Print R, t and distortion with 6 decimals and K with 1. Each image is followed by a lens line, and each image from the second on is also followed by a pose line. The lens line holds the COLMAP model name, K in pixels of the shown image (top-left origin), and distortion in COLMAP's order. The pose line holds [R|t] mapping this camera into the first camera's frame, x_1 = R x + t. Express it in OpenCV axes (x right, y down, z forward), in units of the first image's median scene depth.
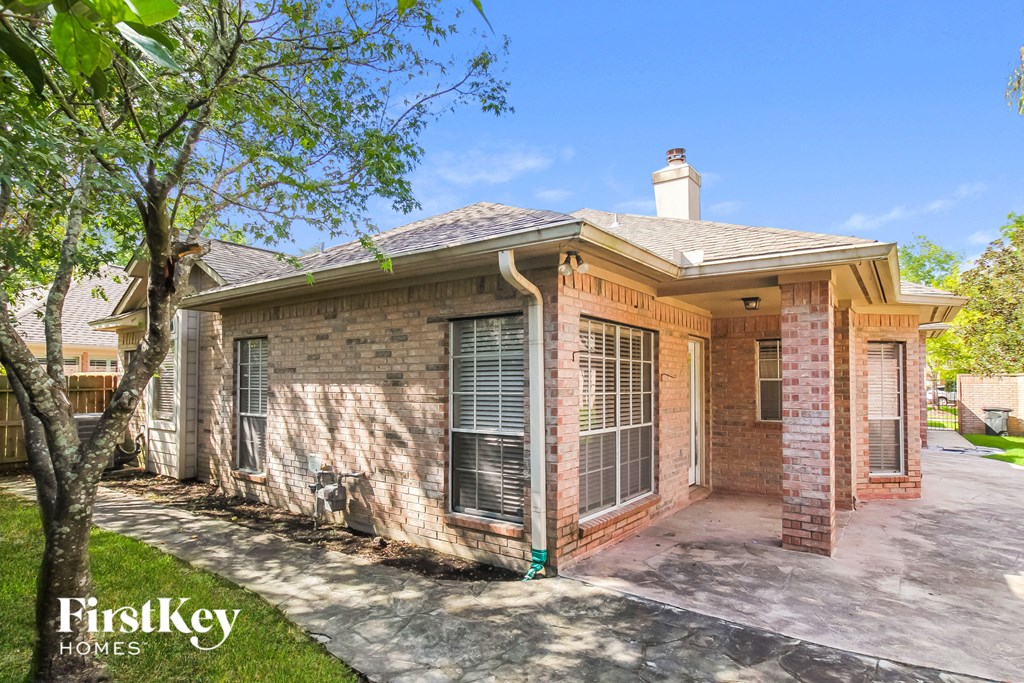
lens RADIAL K [[542.0, 0, 509.3], [0, 542.0, 359.4], [0, 0, 1]] dist [-0.048385, 0.037567]
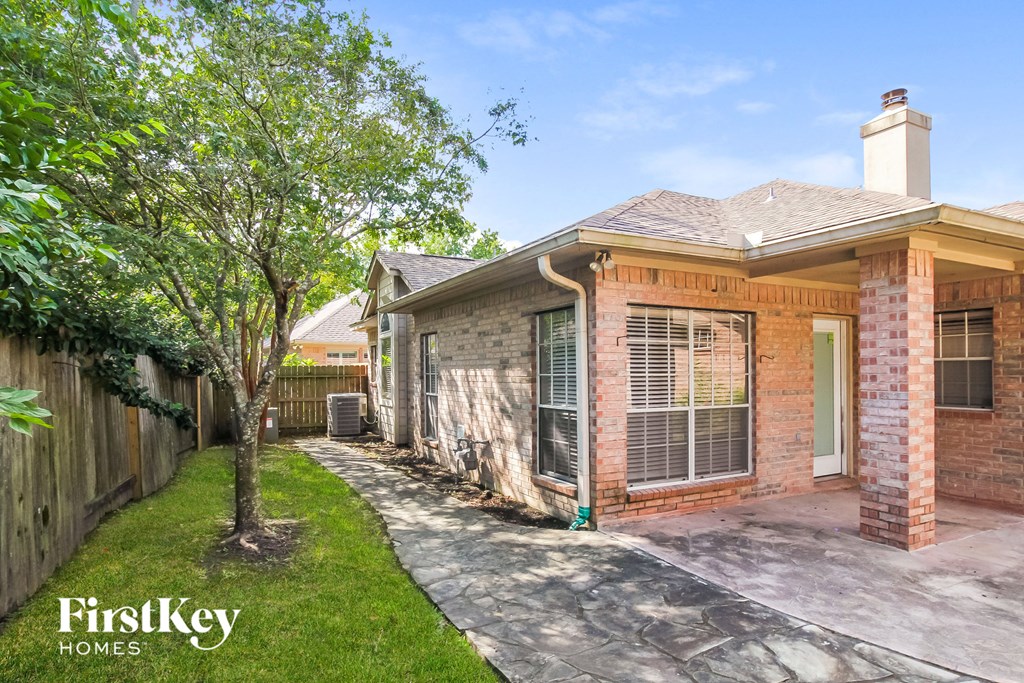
lens RADIAL K [[542.0, 0, 509.3], [0, 542.0, 359.4], [0, 0, 1]] dist [-0.048385, 0.037567]
pose [[0.902219, -0.016706, -0.430955, 0.363772], [0.026918, 0.999483, 0.017609, 0.005494], [0.430438, -0.027488, 0.902202, -0.107110]]
